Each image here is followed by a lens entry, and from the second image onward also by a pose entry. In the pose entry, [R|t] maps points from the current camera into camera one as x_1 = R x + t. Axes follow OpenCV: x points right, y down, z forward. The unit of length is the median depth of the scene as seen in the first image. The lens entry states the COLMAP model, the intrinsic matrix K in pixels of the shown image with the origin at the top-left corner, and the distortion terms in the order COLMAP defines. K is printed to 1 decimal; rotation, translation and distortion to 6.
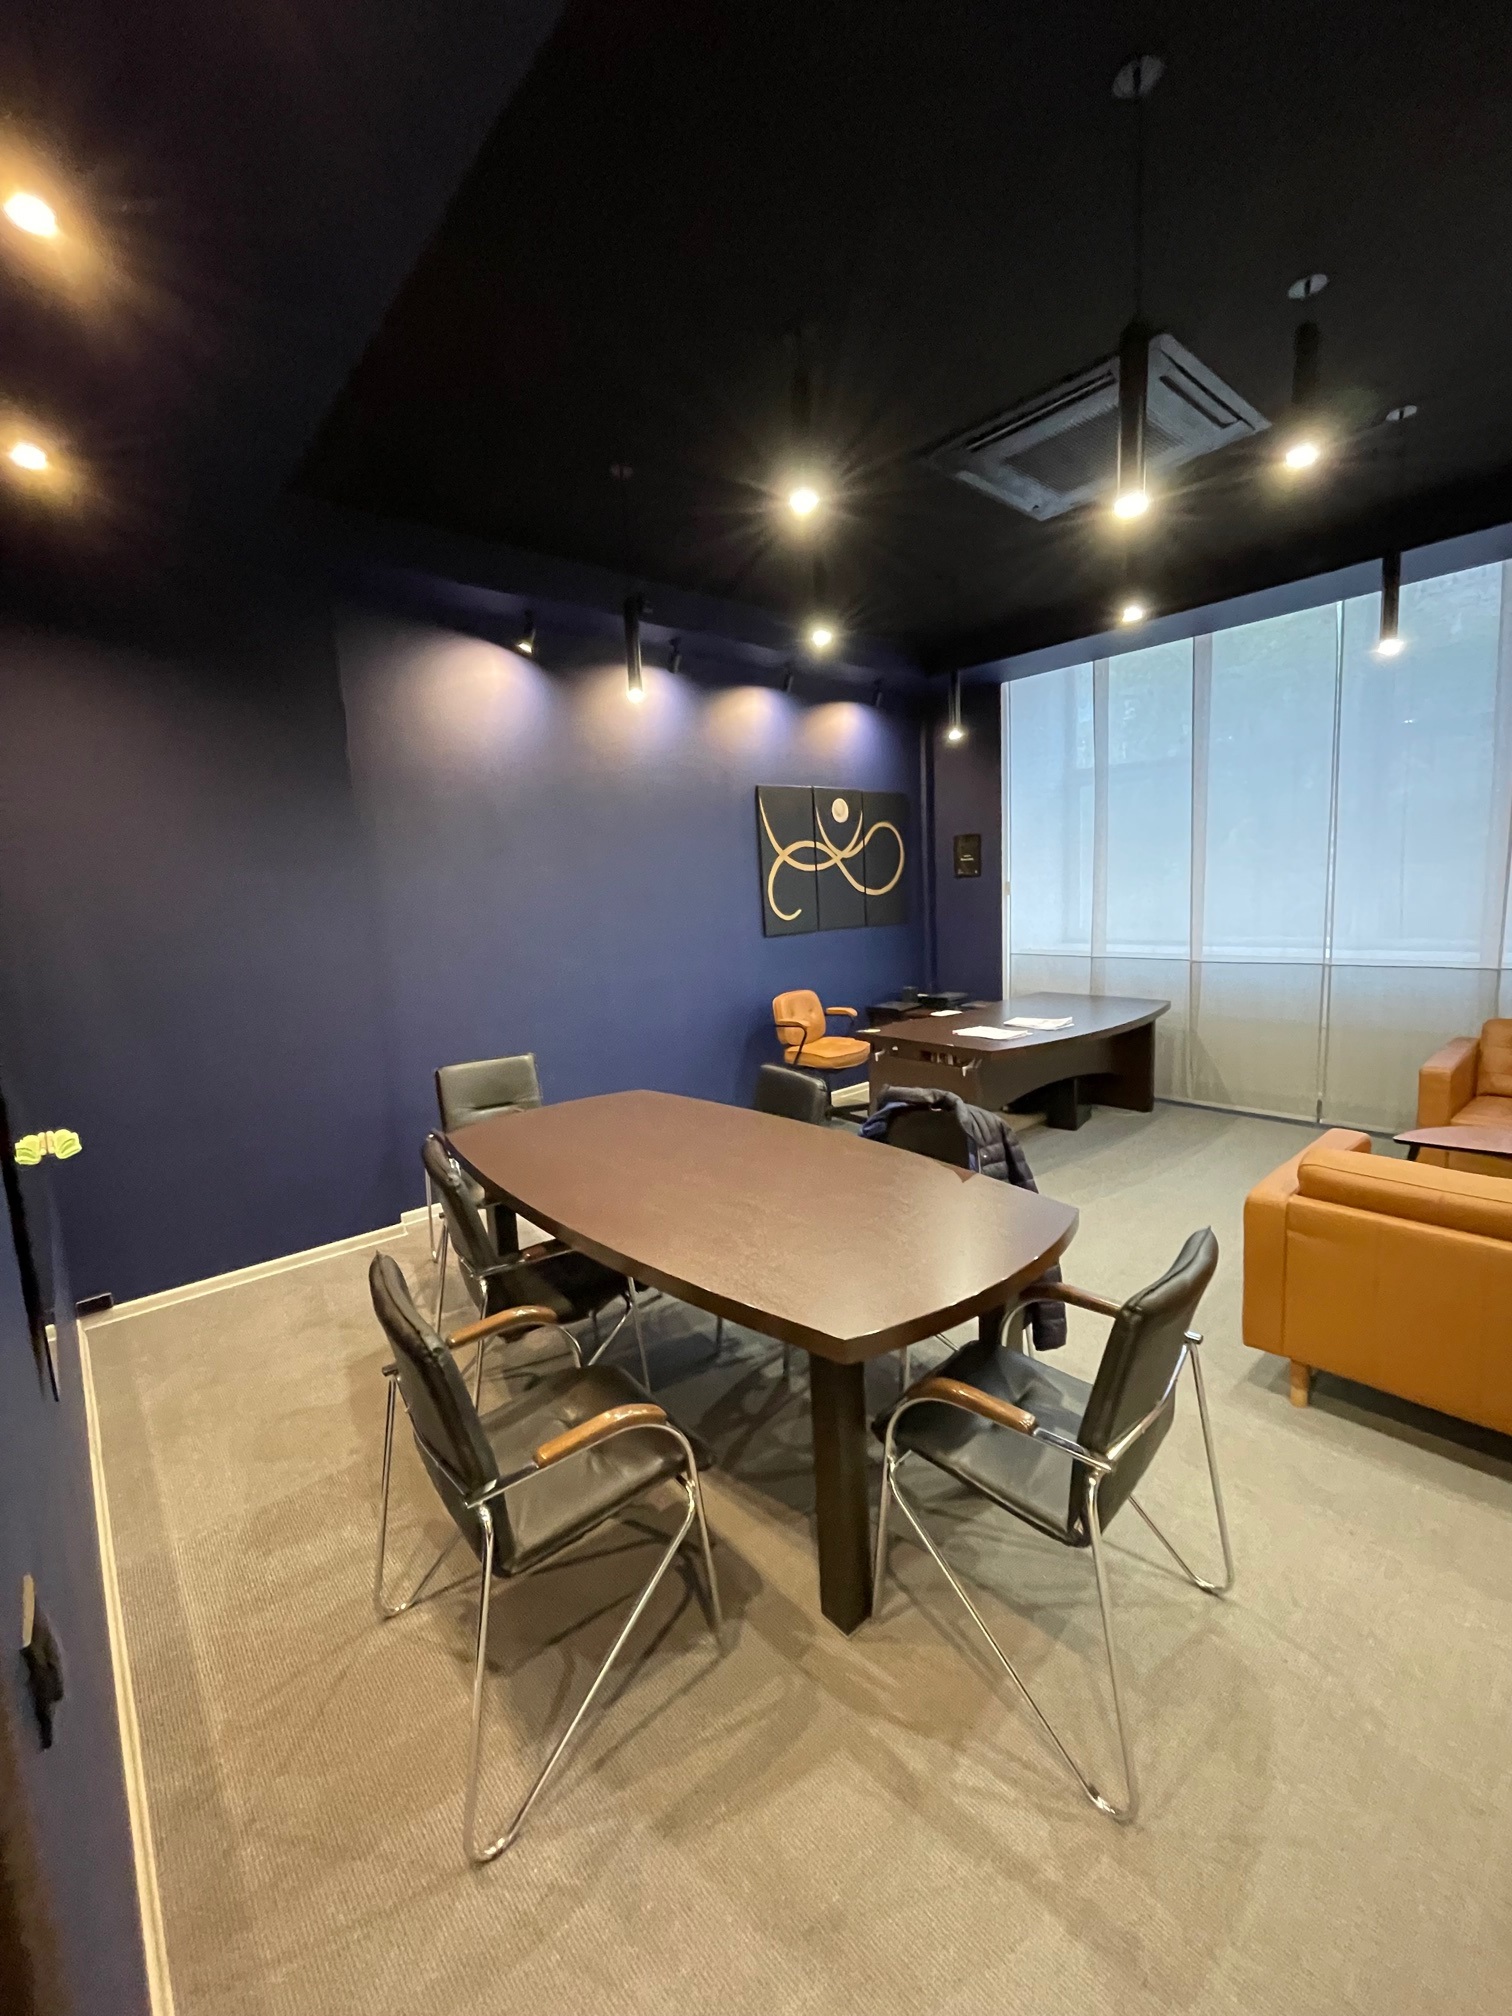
lens RADIAL K [[788.6, 0, 759.2], [0, 788.6, 978.2], [0, 0, 1]] dist [-0.000248, -0.000119]
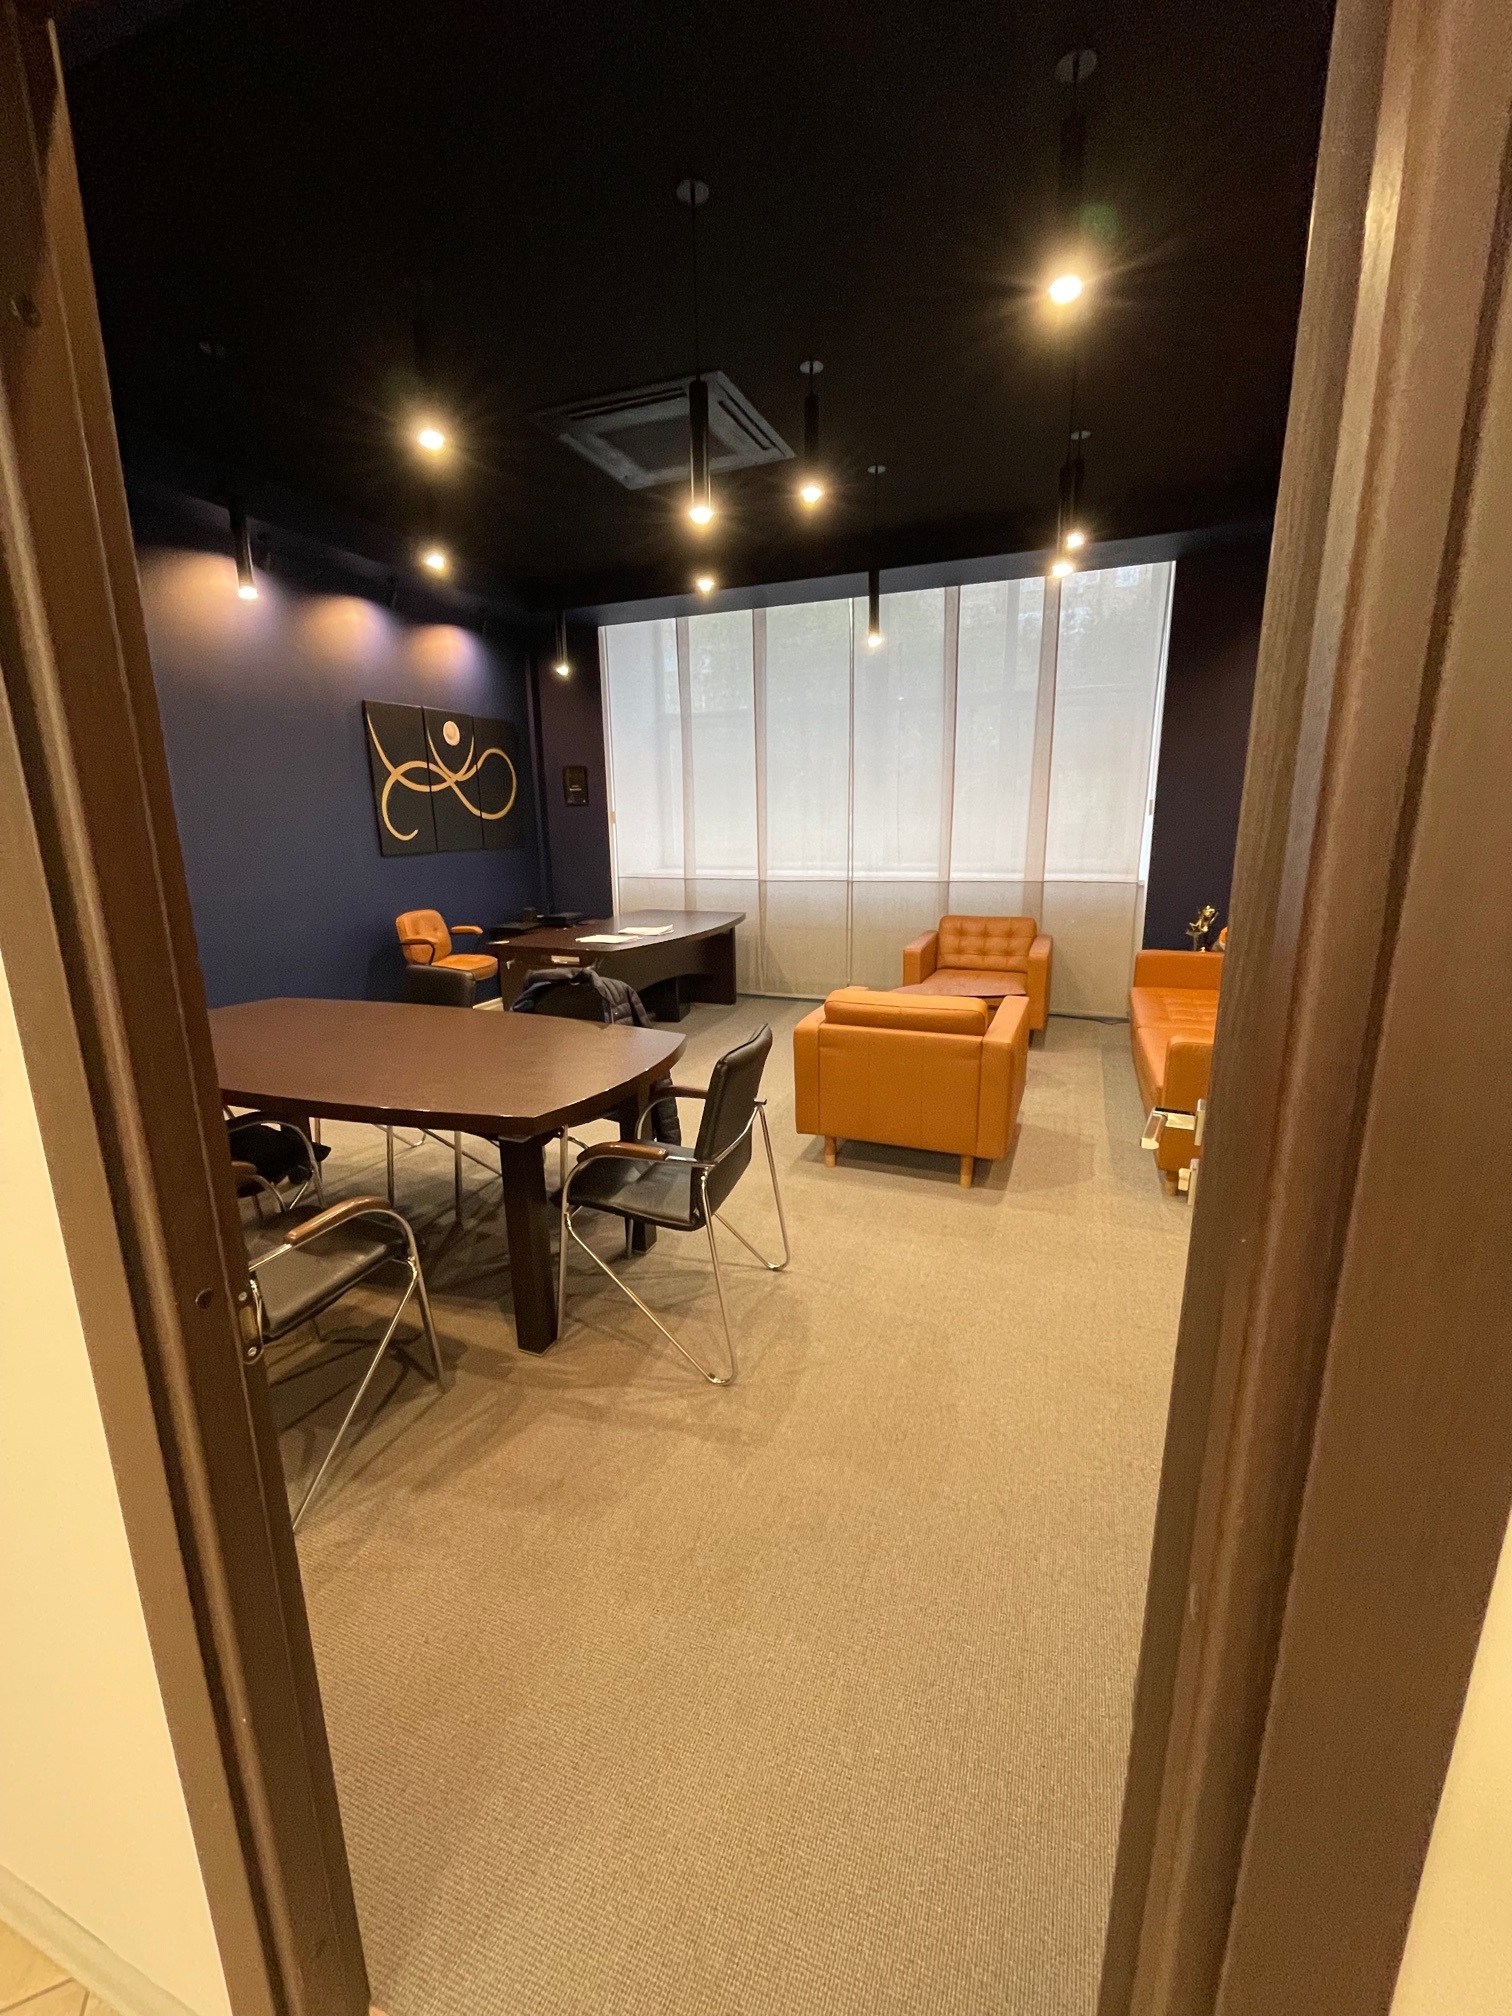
lens RADIAL K [[788.6, 0, 759.2], [0, 788.6, 978.2], [0, 0, 1]] dist [-0.000248, -0.000119]
pose [[0.880155, -0.068335, 0.469742, -0.083168], [0.034067, 0.996125, 0.081078, 0.058611], [-0.473463, -0.055358, 0.879073, -0.178428]]
